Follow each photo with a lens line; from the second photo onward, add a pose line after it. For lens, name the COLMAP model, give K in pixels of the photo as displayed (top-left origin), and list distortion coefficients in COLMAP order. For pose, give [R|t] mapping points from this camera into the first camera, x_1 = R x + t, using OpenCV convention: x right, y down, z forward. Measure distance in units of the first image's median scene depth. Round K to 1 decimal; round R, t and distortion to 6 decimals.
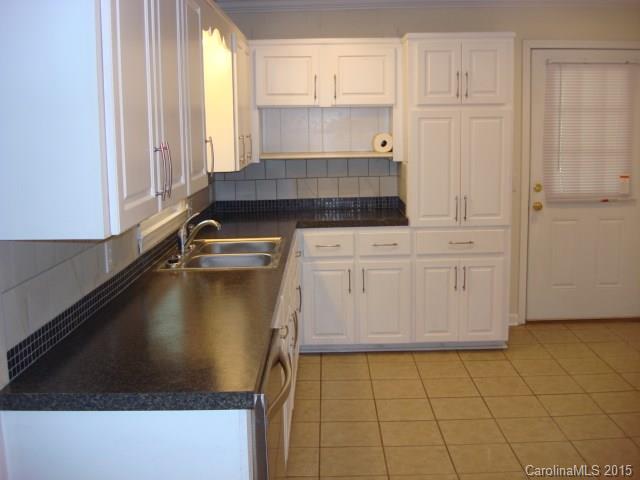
lens RADIAL K [[713.6, 0, 320.0], [0, 713.6, 240.0], [0, 0, 1]] dist [-0.097997, -0.038362]
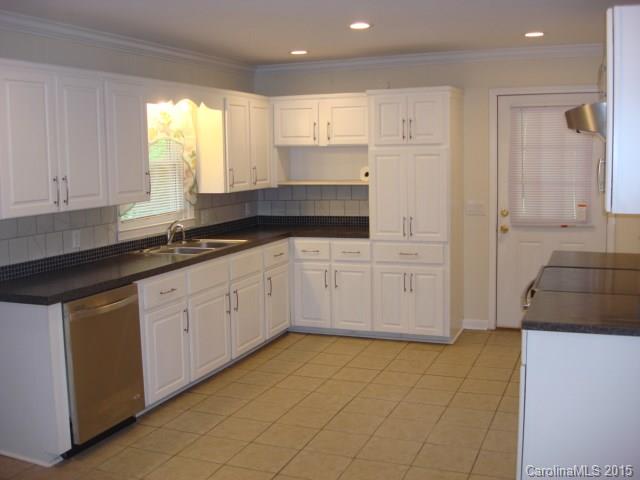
lens RADIAL K [[713.6, 0, 320.0], [0, 713.6, 240.0], [0, 0, 1]] dist [-0.097997, -0.038362]
pose [[0.931110, 0.045339, -0.361908, 0.502113], [-0.058144, 0.998006, -0.024564, 0.019186], [0.360073, 0.043914, 0.931890, -0.227817]]
